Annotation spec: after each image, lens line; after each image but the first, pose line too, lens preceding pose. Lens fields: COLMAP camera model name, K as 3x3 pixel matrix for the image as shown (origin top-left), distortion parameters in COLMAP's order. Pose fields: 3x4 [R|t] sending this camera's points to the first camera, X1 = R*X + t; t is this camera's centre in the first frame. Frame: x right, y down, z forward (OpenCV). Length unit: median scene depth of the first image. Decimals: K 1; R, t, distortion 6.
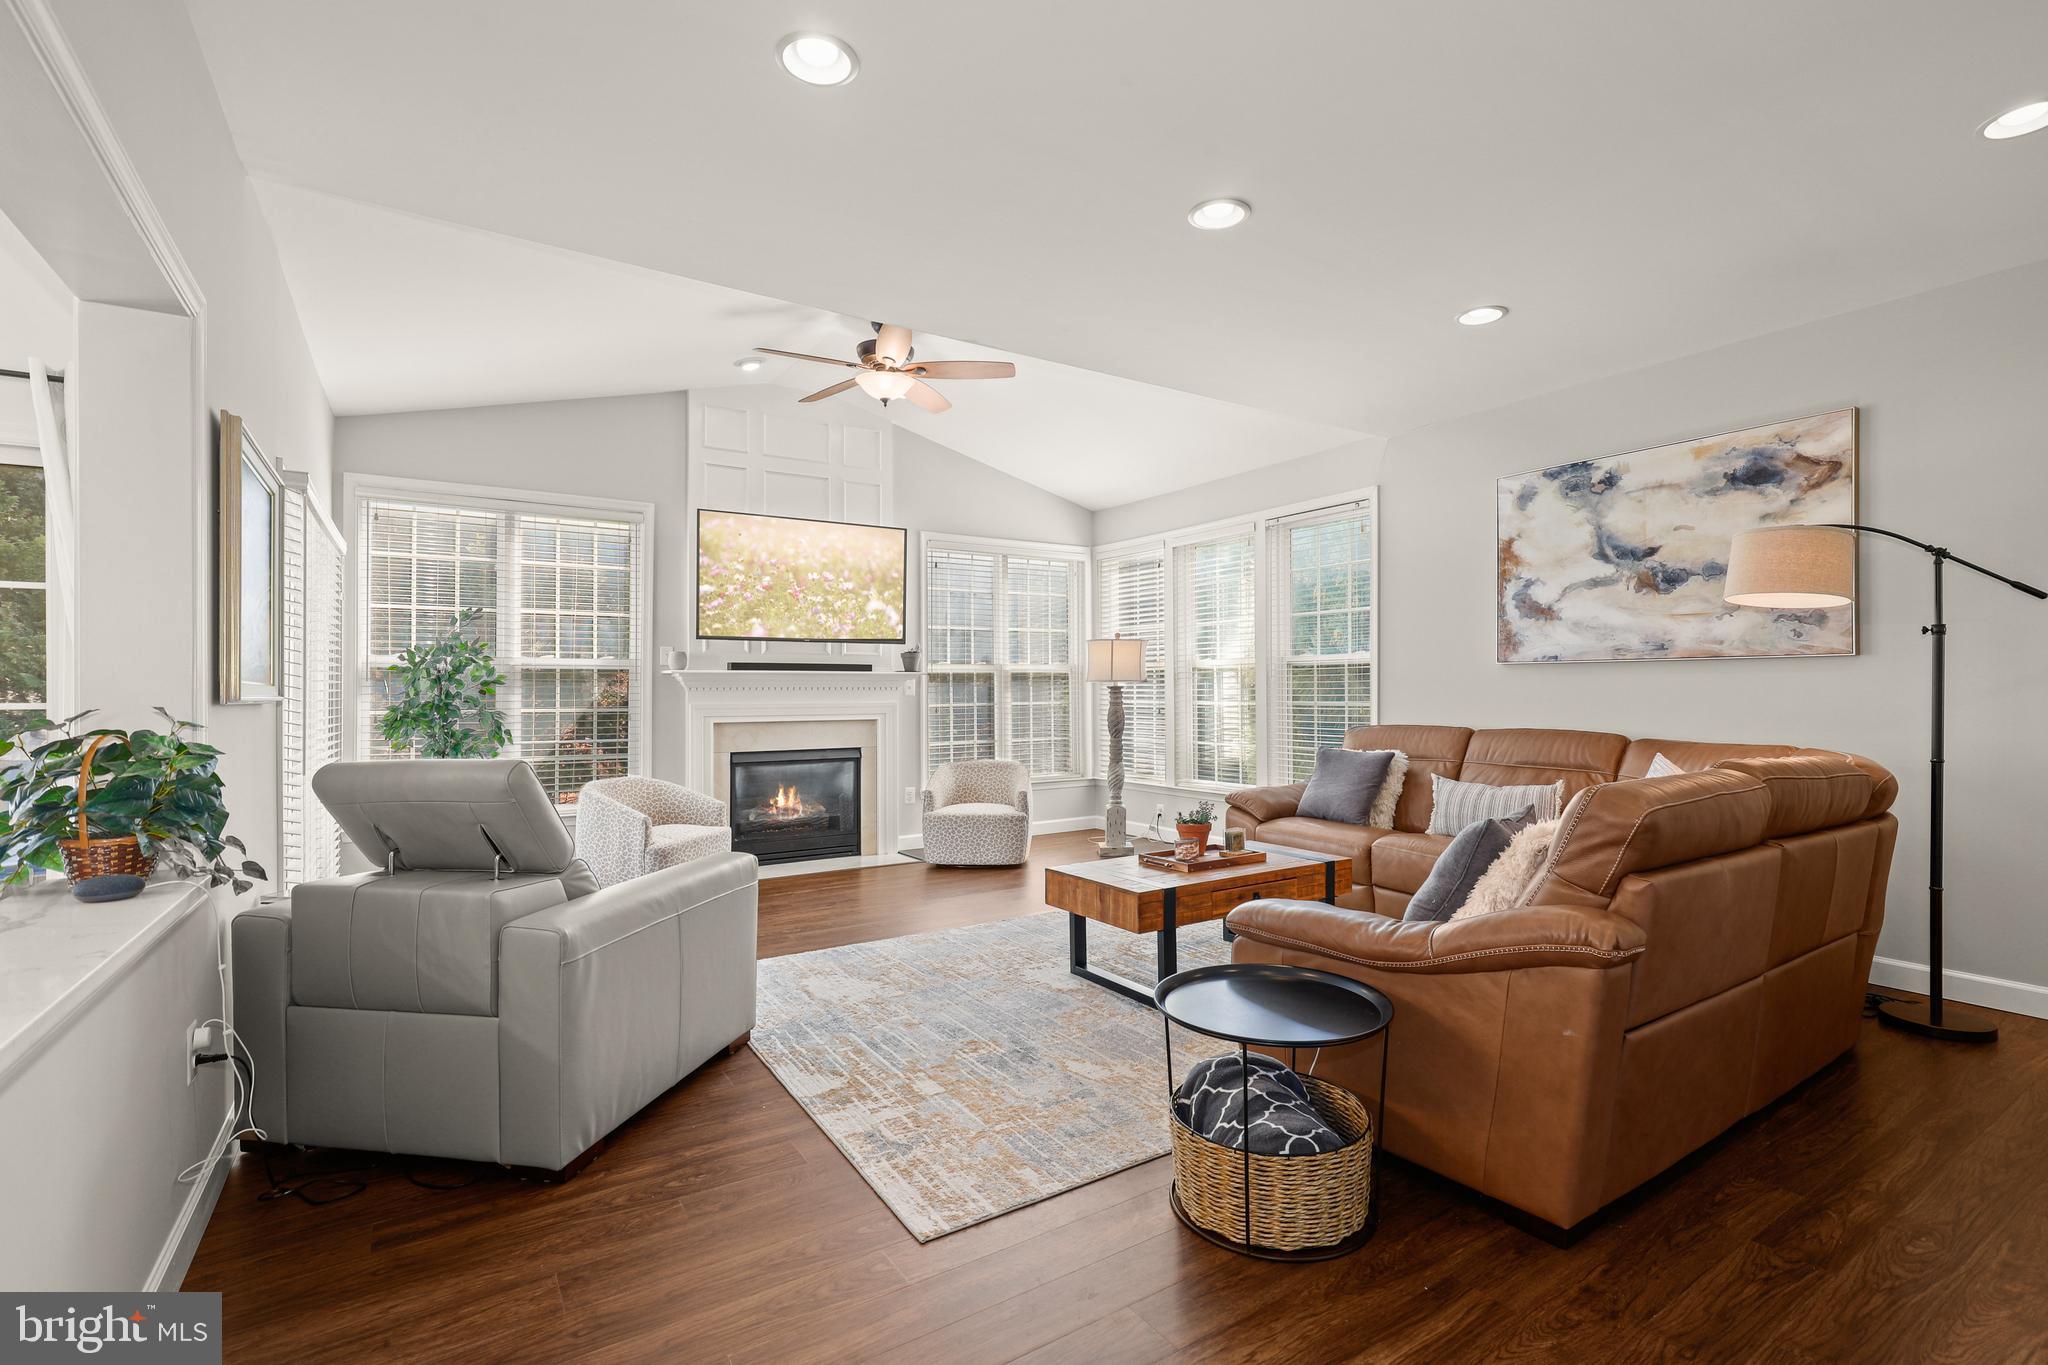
lens RADIAL K [[928.7, 0, 1039.0], [0, 928.7, 708.6], [0, 0, 1]] dist [-0.000068, -0.000413]
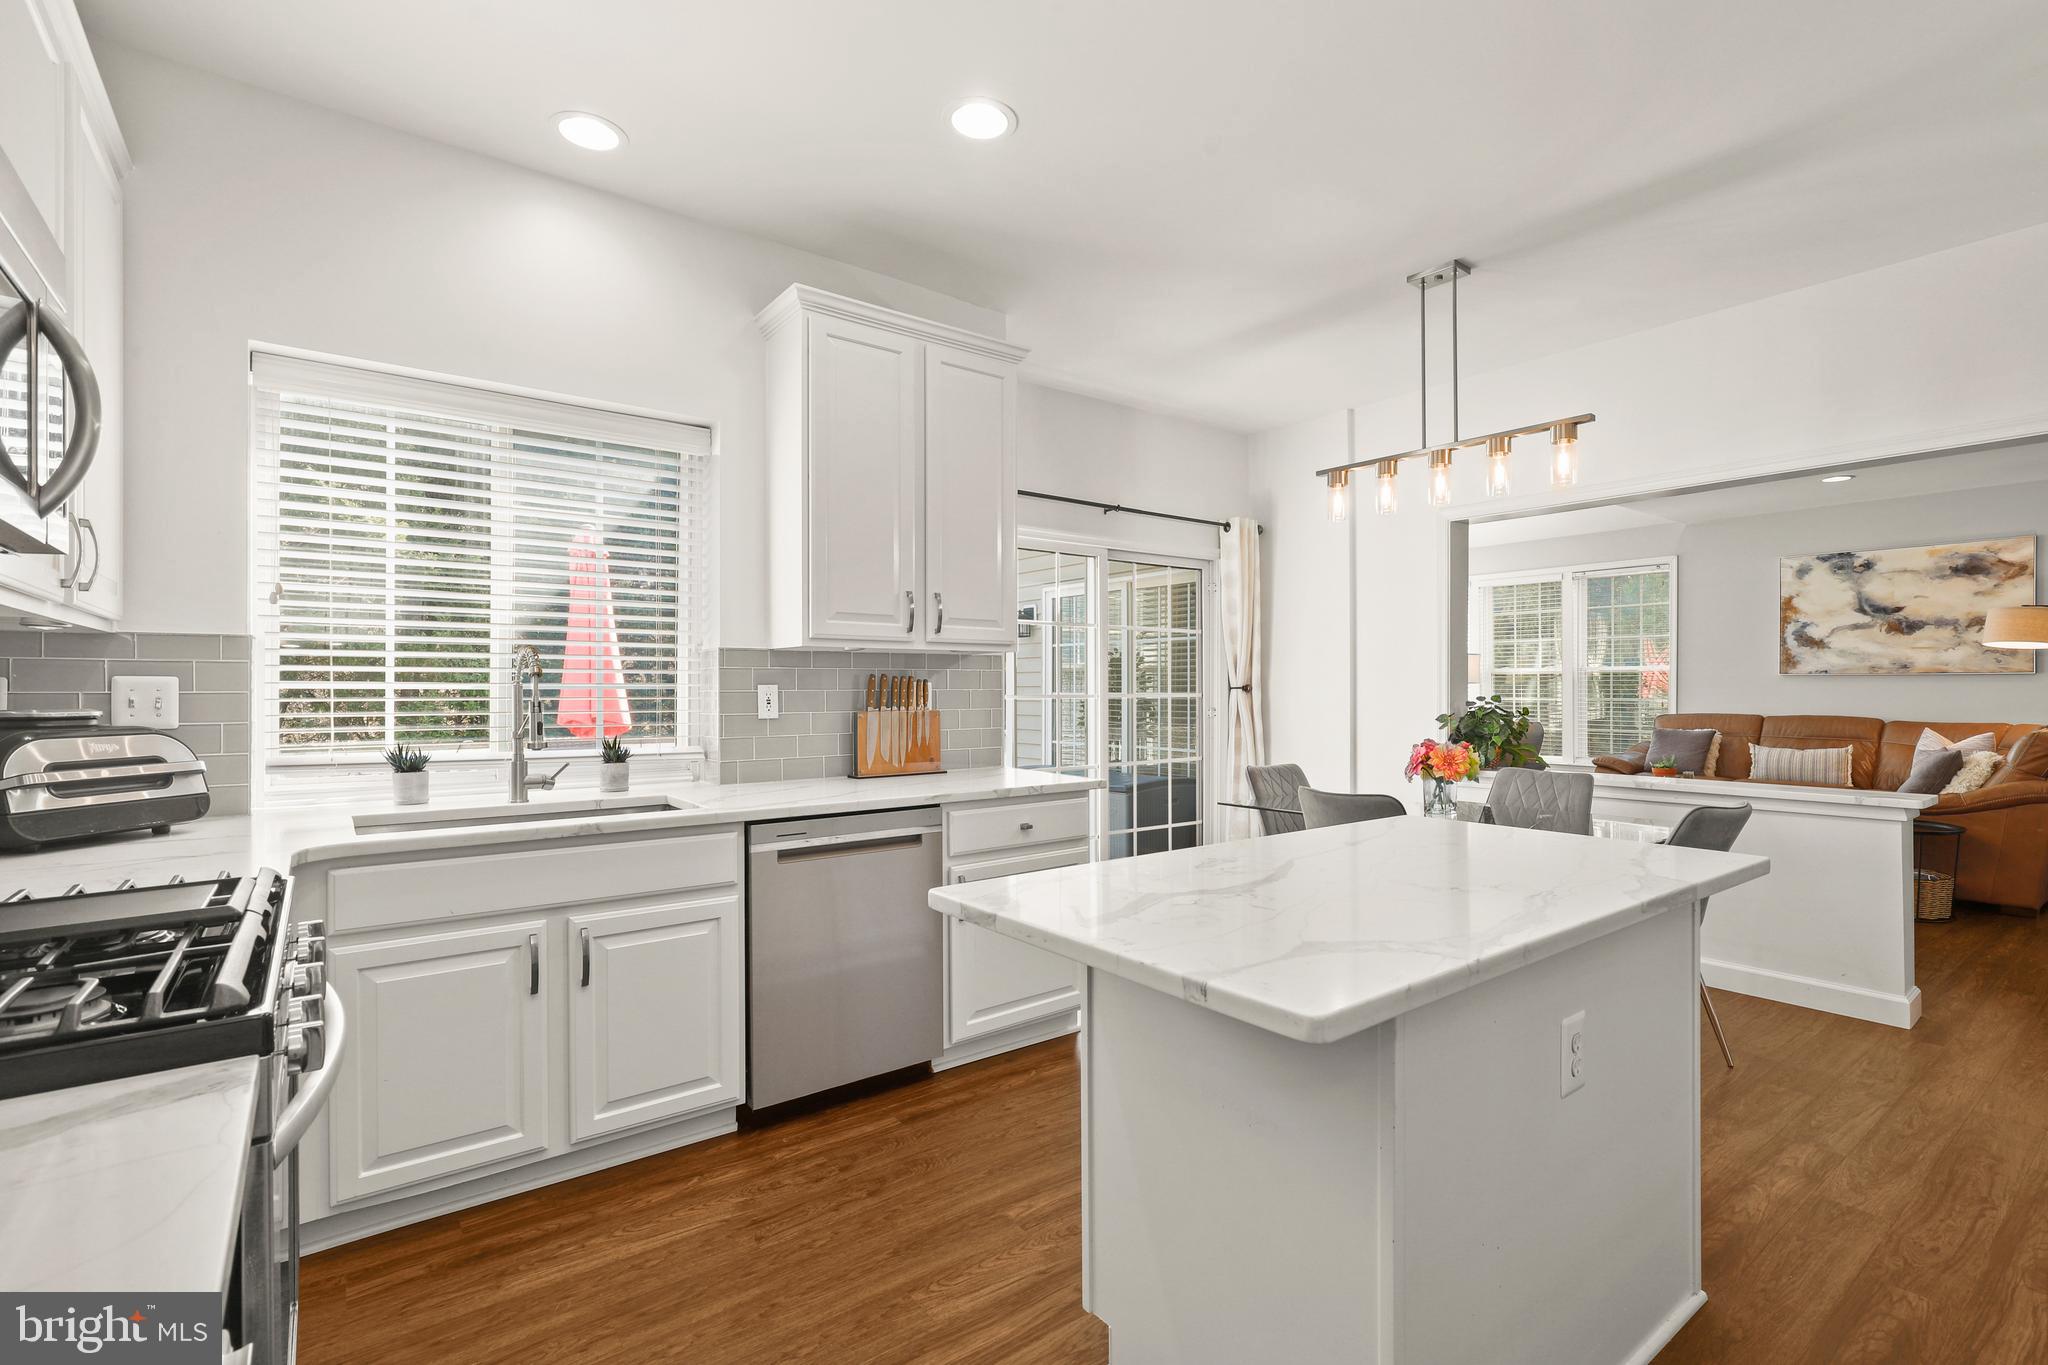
lens RADIAL K [[928.7, 0, 1040.5], [0, 928.7, 691.7], [0, 0, 1]] dist [-0.000068, -0.000413]
pose [[0.998192, 0.006736, 0.059721, -0.913636], [-0.005765, 0.999849, -0.016423, 0.014718], [-0.059823, 0.016049, 0.998080, -0.536140]]
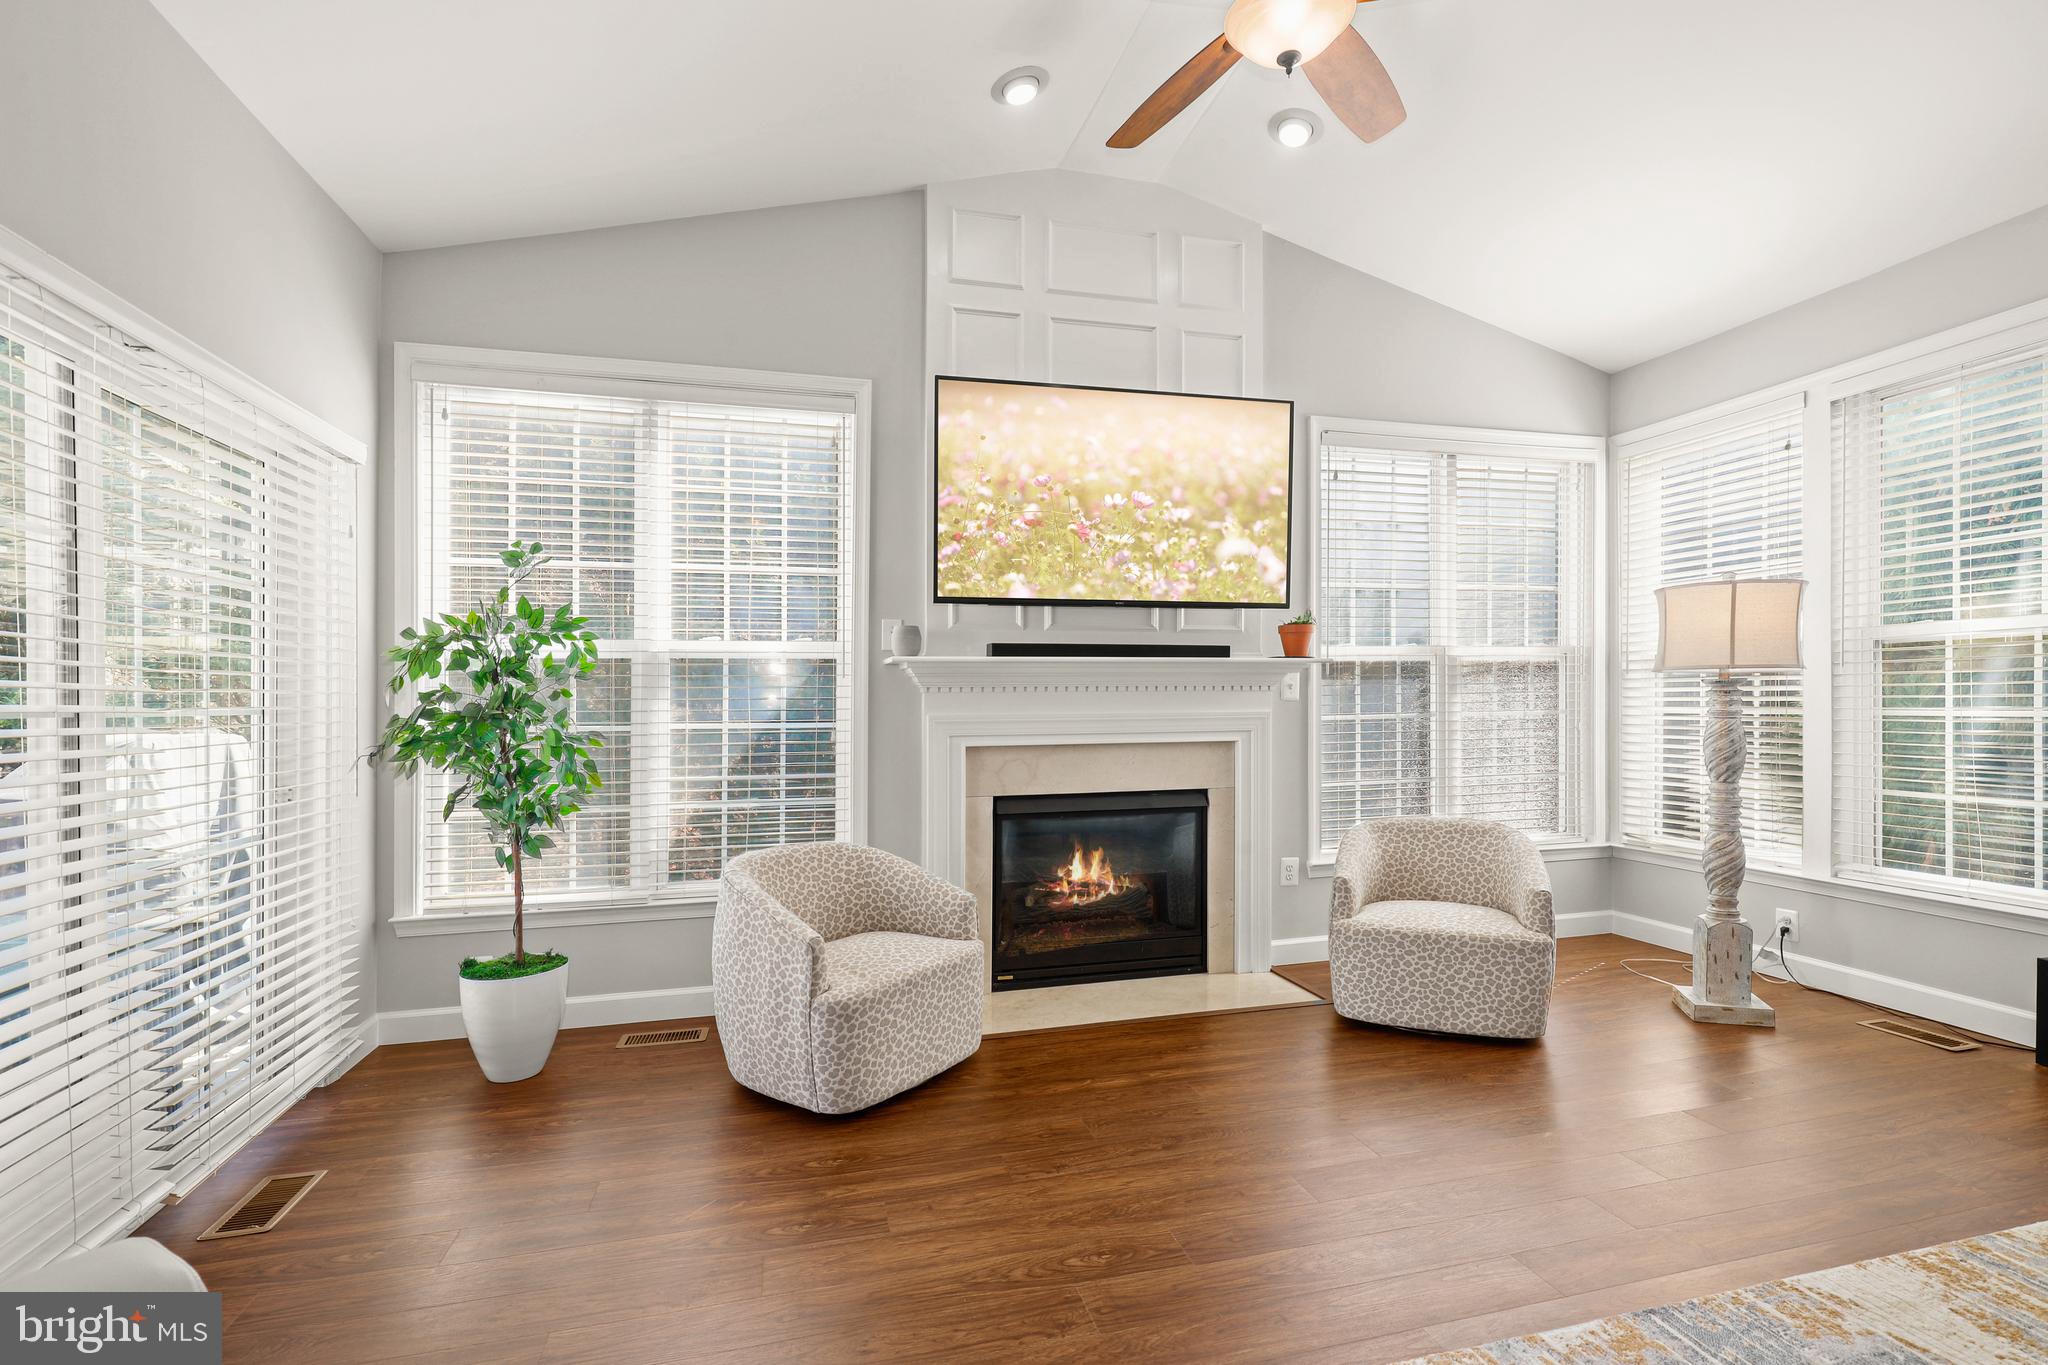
lens RADIAL K [[928.7, 0, 1034.3], [0, 928.7, 716.8], [0, 0, 1]] dist [-0.000068, -0.000413]
pose [[0.946080, 0.001574, -0.323930, -0.150730], [-0.001400, 0.999999, 0.000769, -0.005695], [0.323931, -0.000274, 0.946081, 0.583944]]
